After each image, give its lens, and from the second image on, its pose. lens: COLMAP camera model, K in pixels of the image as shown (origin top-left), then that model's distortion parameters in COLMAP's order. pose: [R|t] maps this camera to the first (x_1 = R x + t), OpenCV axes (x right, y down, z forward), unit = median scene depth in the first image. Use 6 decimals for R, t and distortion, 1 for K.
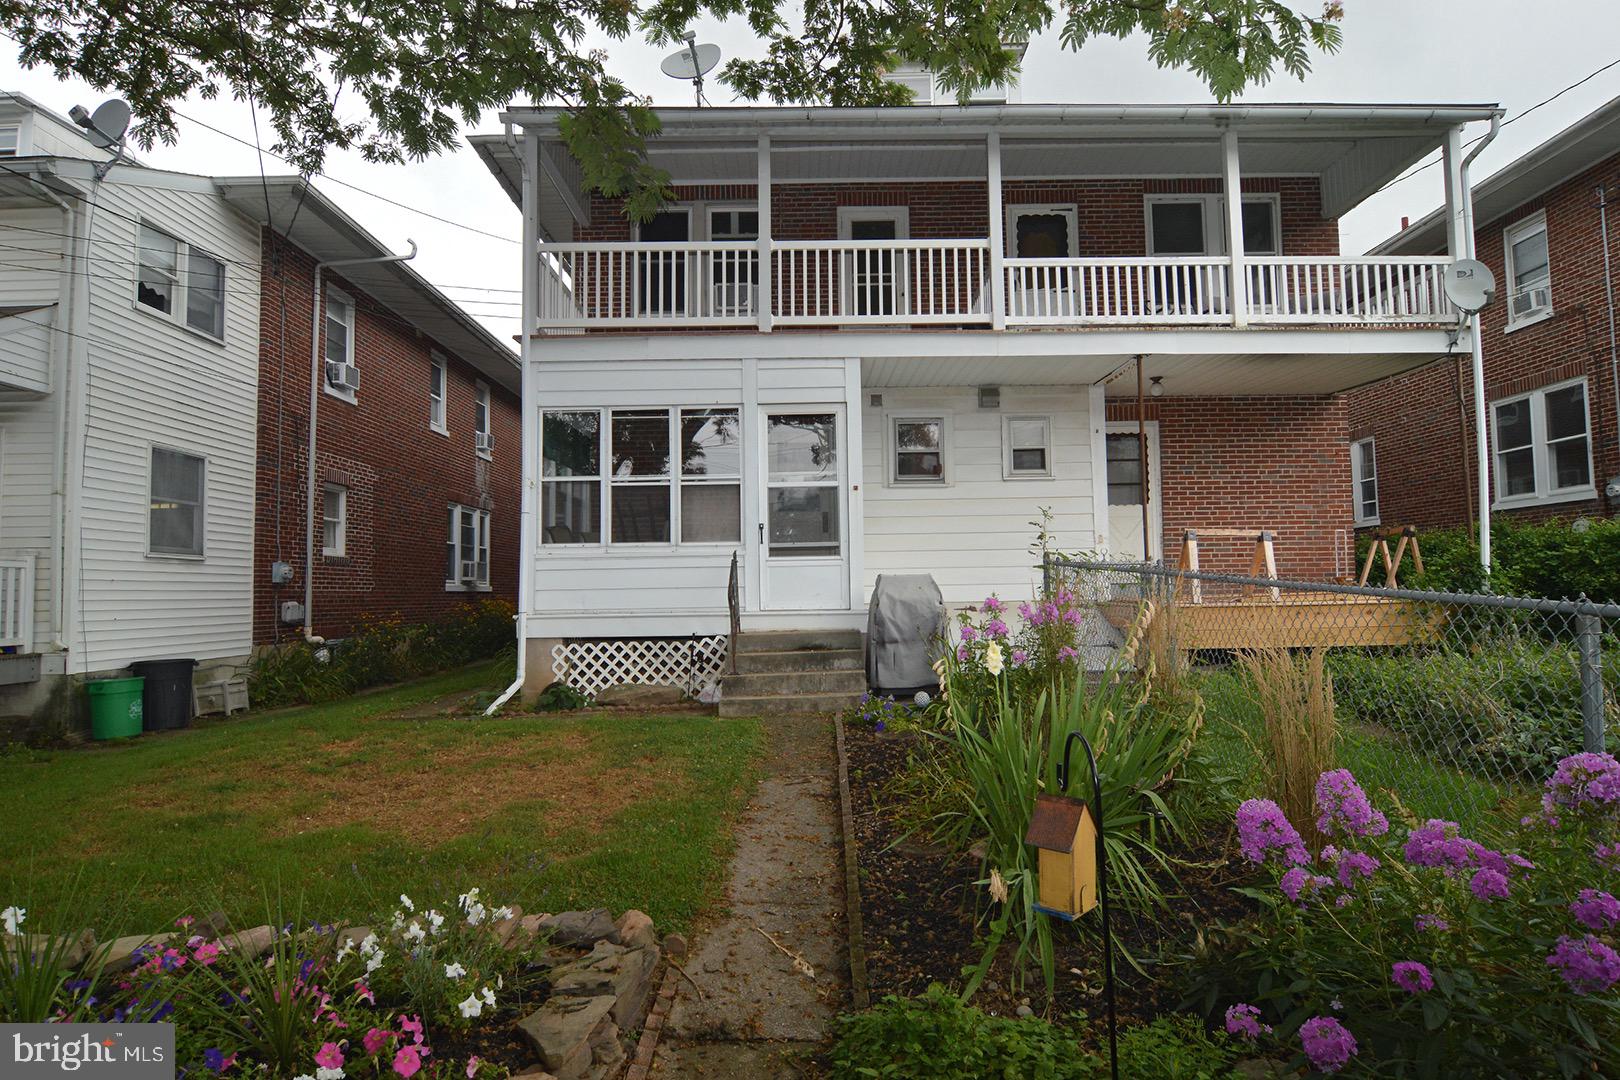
lens RADIAL K [[879.4, 0, 807.3], [0, 879.4, 544.1], [0, 0, 1]] dist [-0.015744, -0.001691]
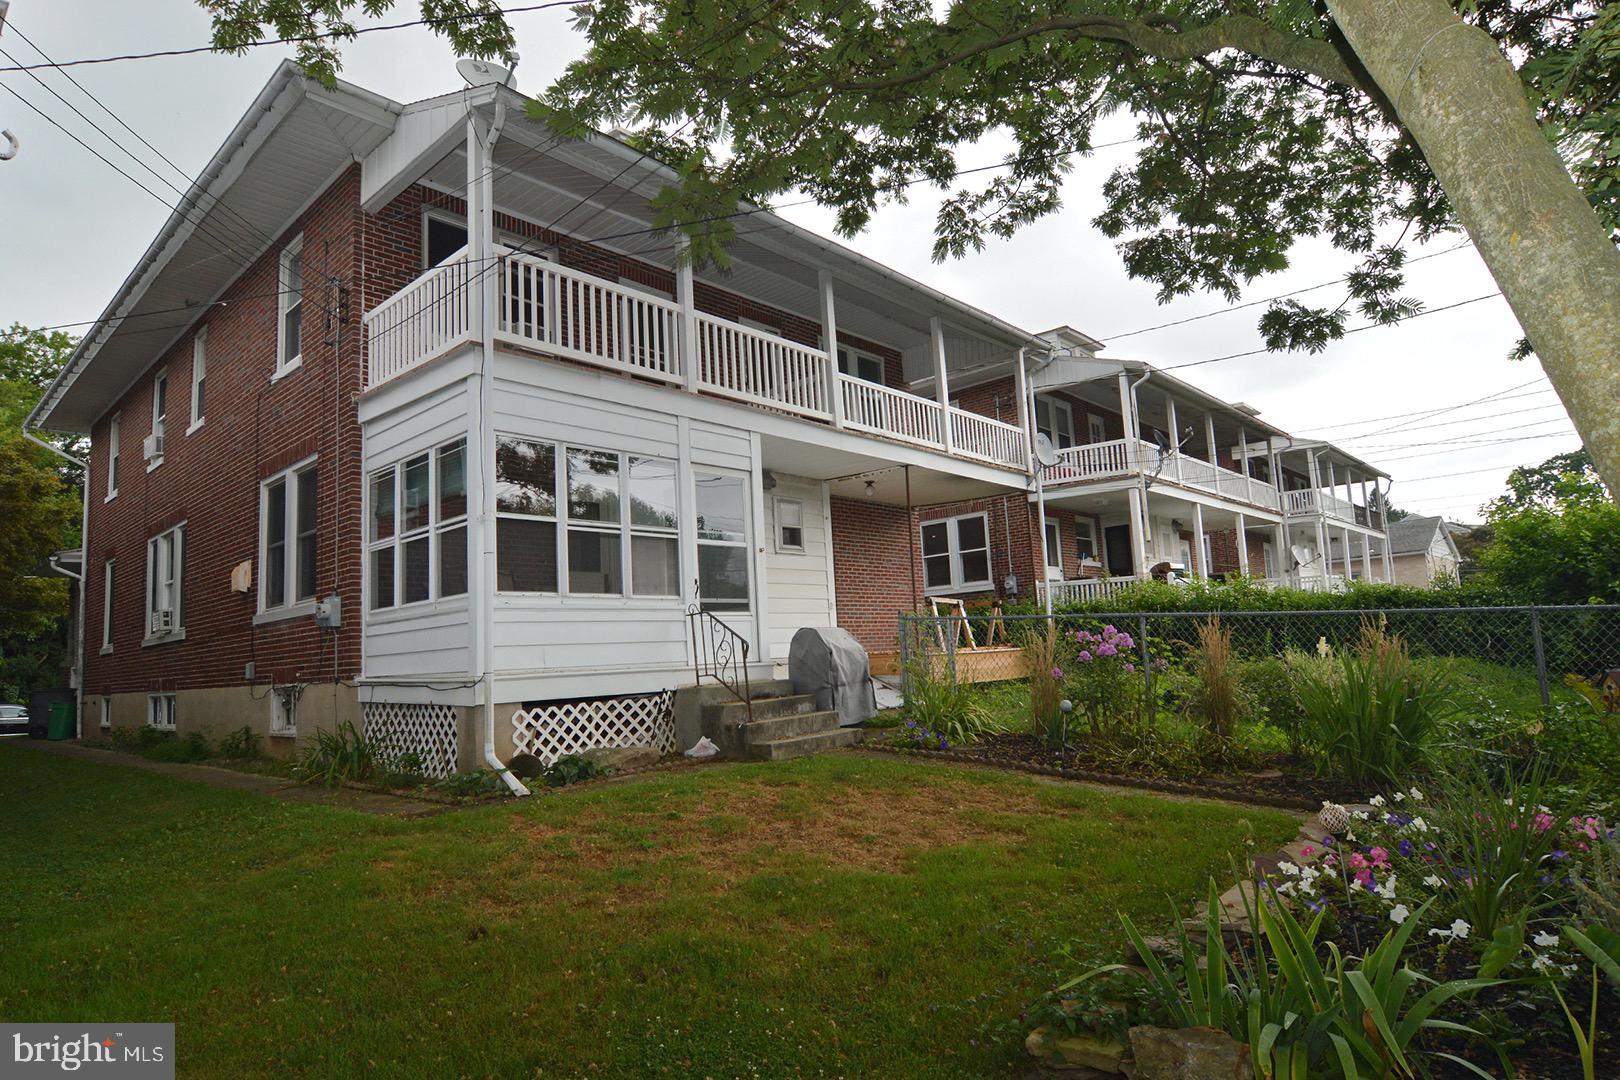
lens RADIAL K [[879.4, 0, 807.3], [0, 879.4, 544.1], [0, 0, 1]] dist [-0.015744, -0.001691]
pose [[0.695011, 0.072205, 0.715364, -0.699837], [0.001309, 0.994816, -0.101684, 0.040956], [-0.718998, 0.071608, 0.691313, 0.201979]]
